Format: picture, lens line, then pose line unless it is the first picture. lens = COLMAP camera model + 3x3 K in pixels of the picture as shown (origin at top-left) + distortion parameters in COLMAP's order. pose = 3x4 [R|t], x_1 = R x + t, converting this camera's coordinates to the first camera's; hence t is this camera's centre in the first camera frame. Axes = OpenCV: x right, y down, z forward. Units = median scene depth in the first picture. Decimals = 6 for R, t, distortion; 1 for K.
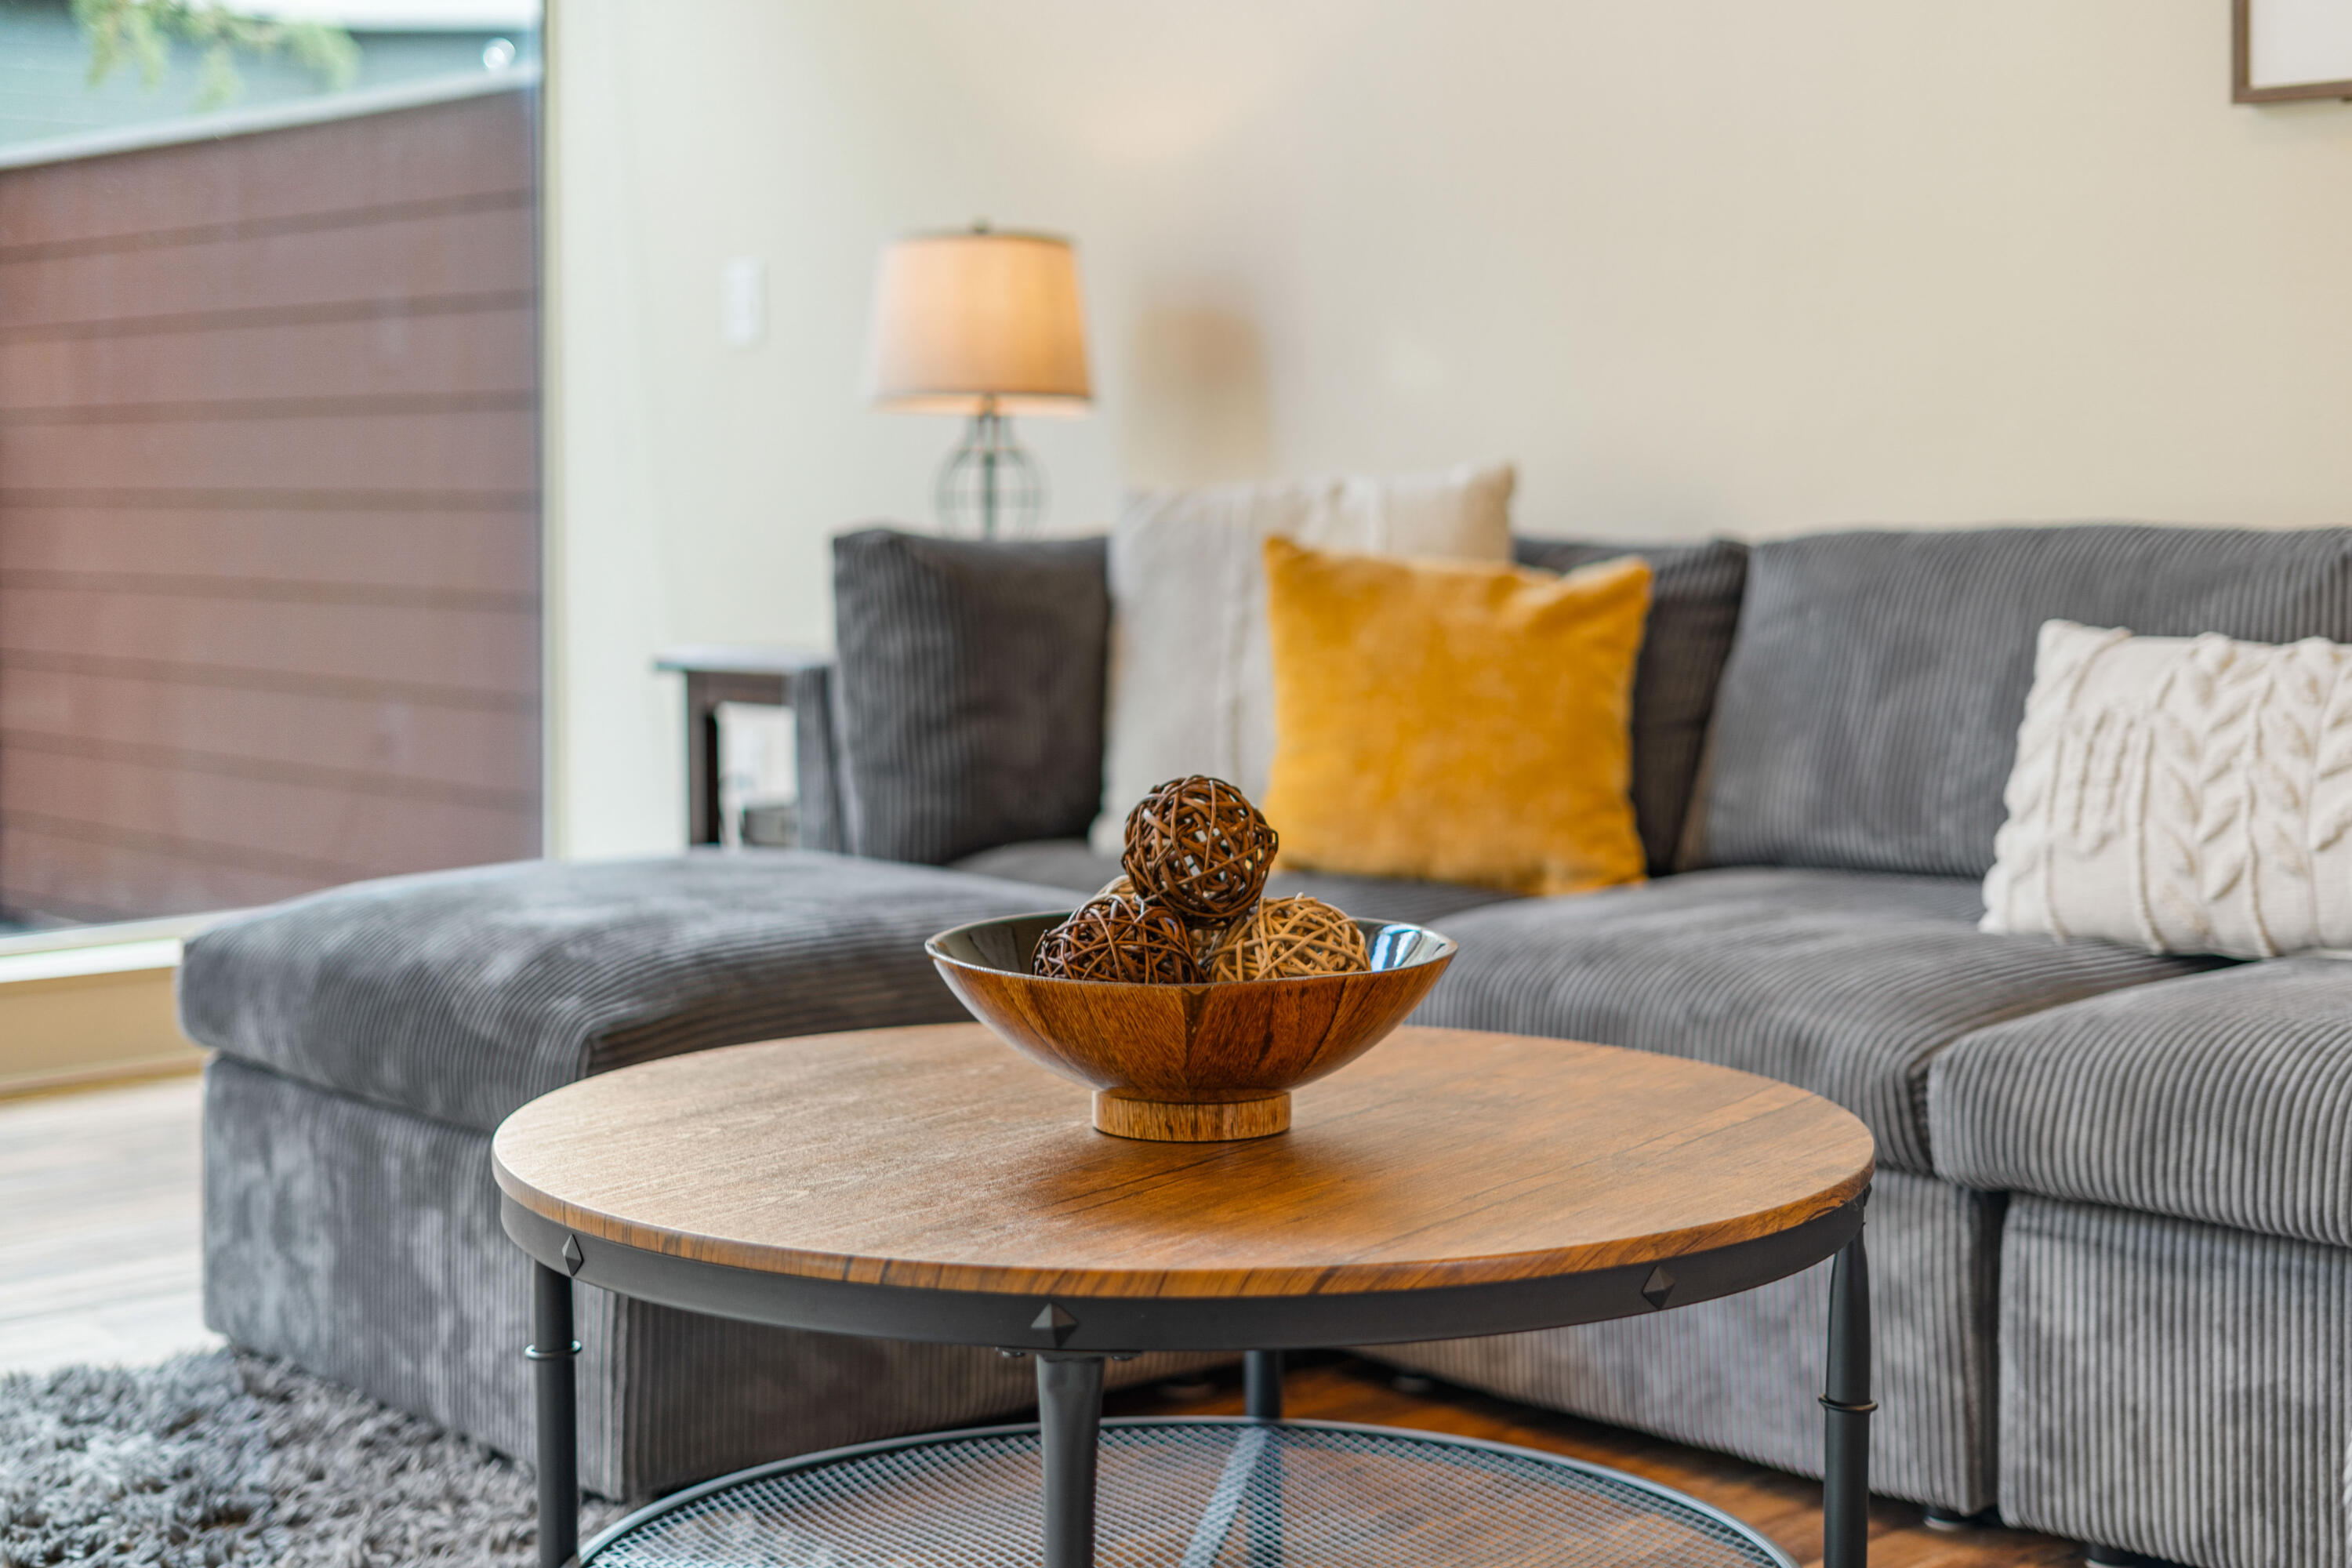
lens RADIAL K [[3414.1, 0, 1088.7], [0, 3414.1, 737.9], [0, 0, 1]] dist [0.015352, 0.000000]
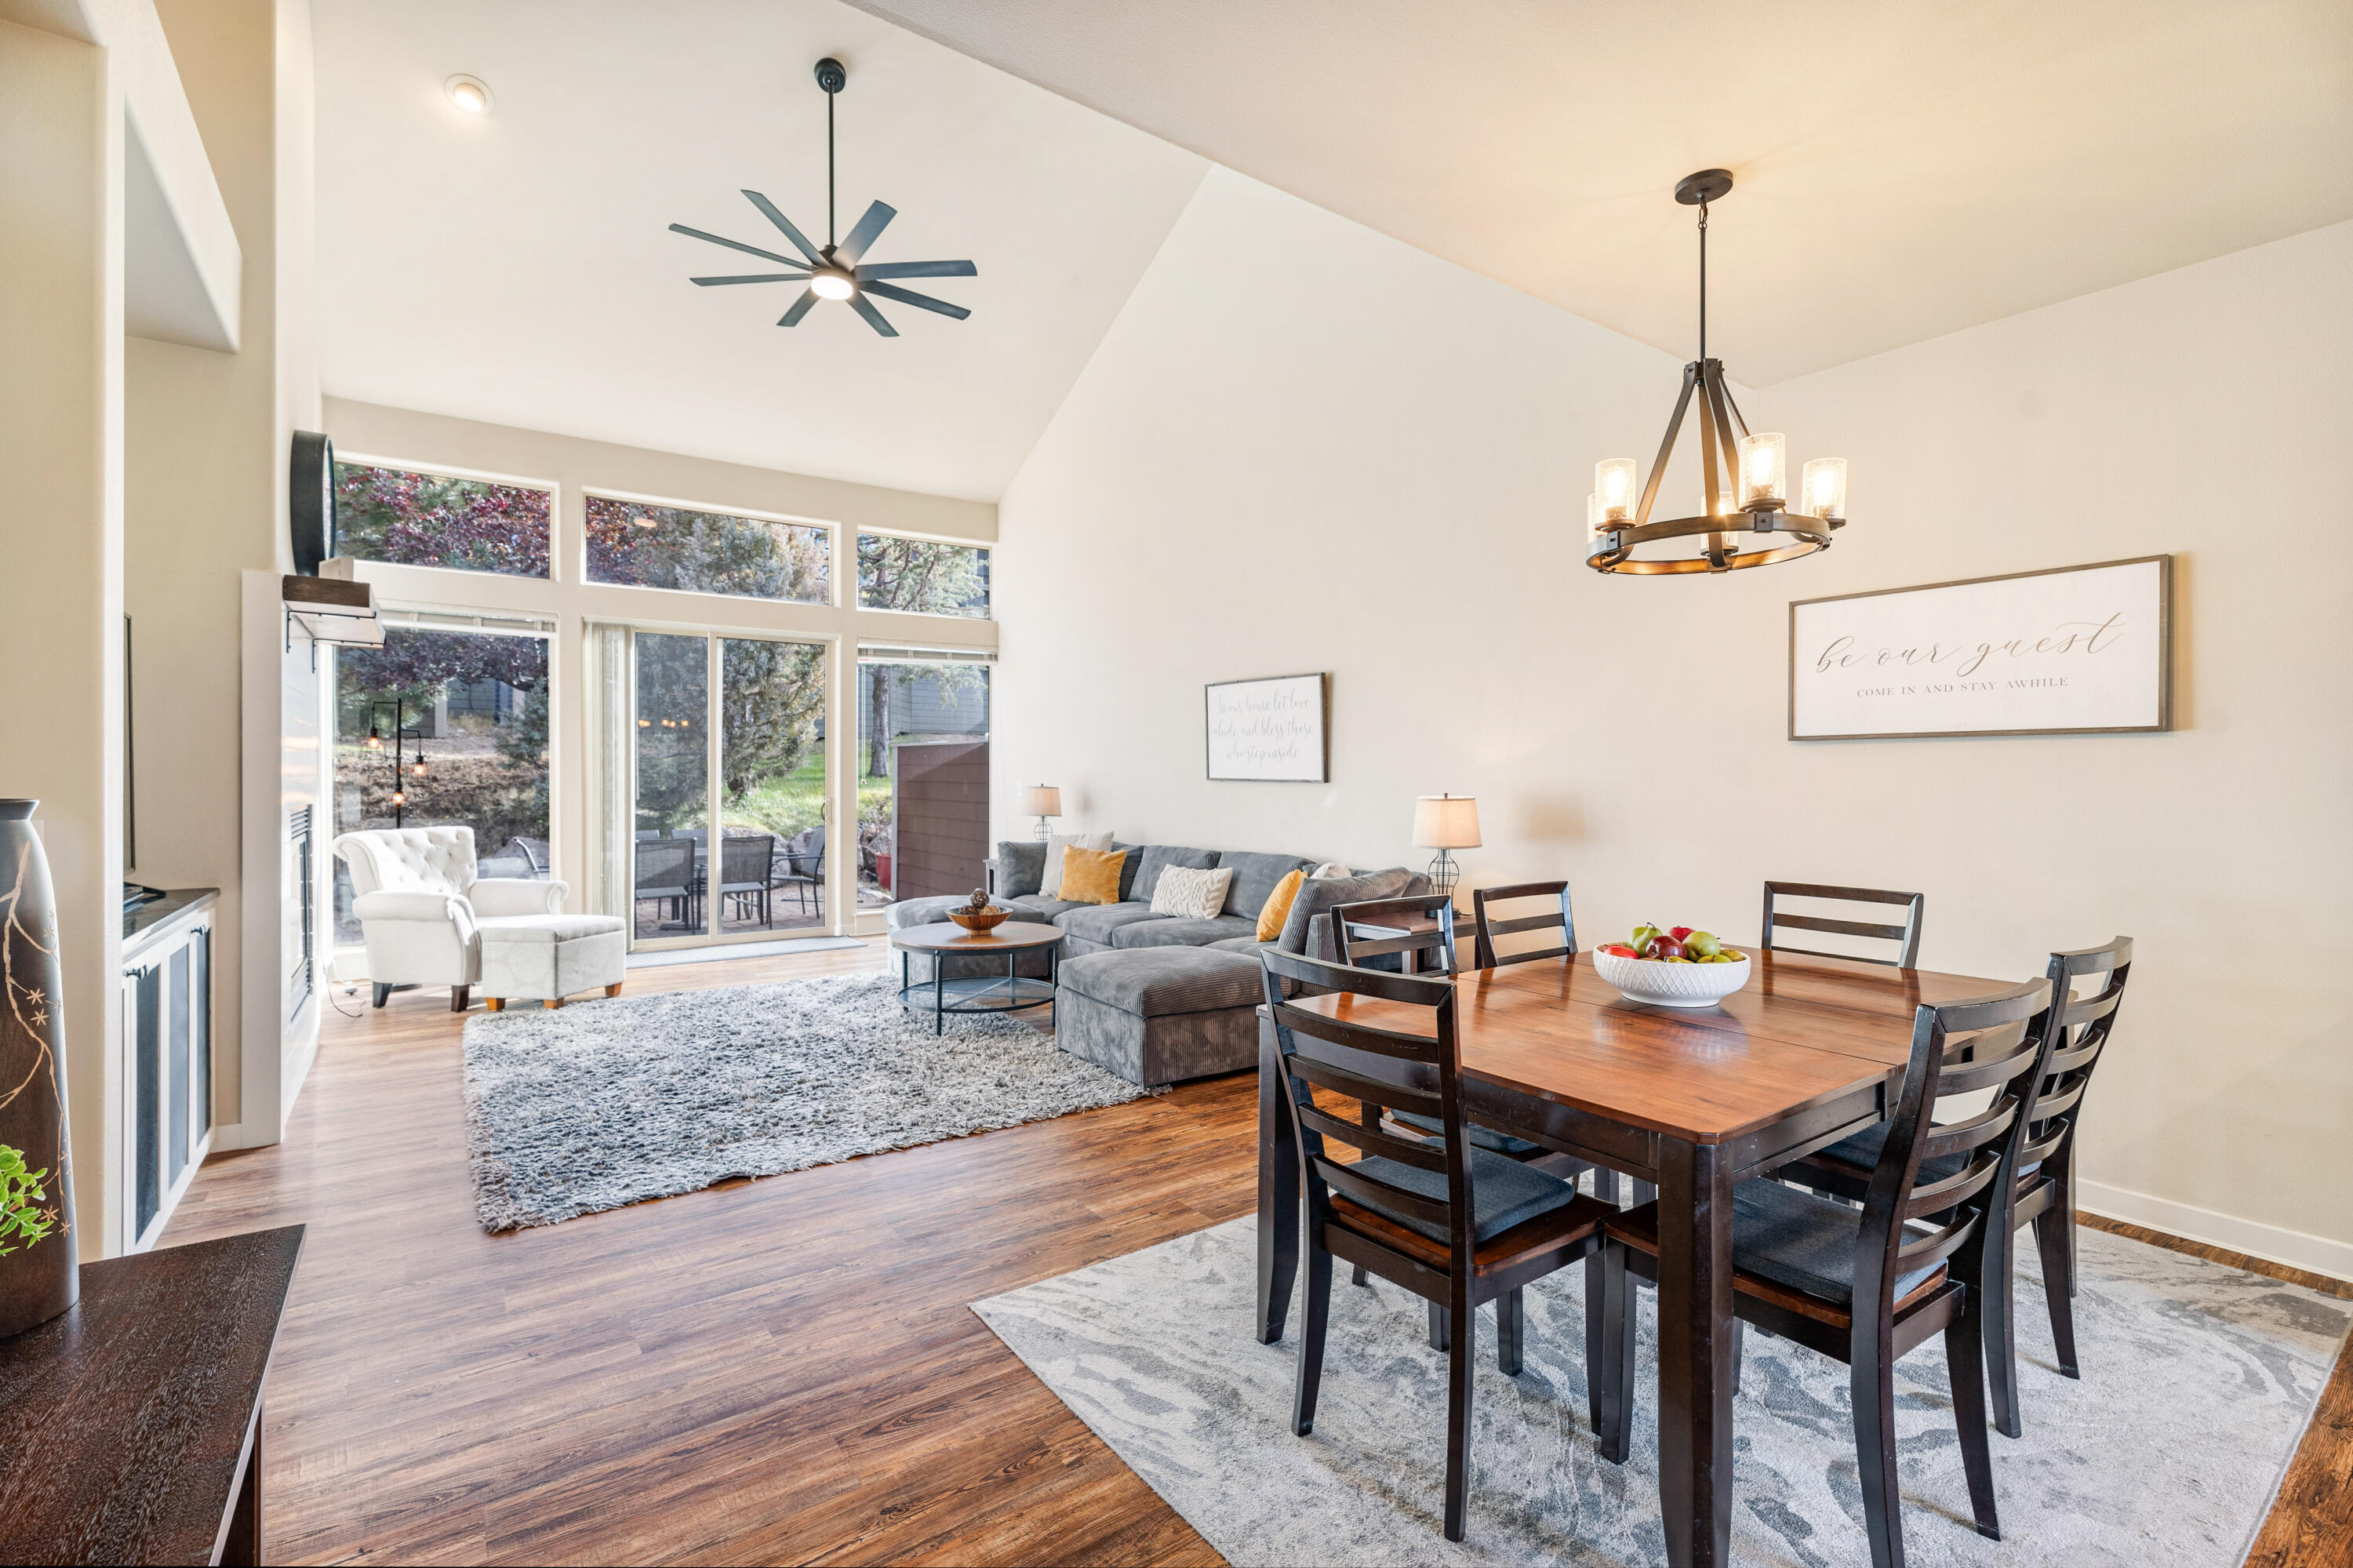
lens RADIAL K [[1062.3, 0, 1159.8], [0, 1062.3, 777.2], [0, 0, 1]] dist [0.002564, -0.000507]
pose [[0.992295, 0.008968, -0.123572, 0.491854], [-0.017691, 0.997413, -0.069674, -0.055096], [0.122627, 0.071324, 0.989887, -0.928160]]
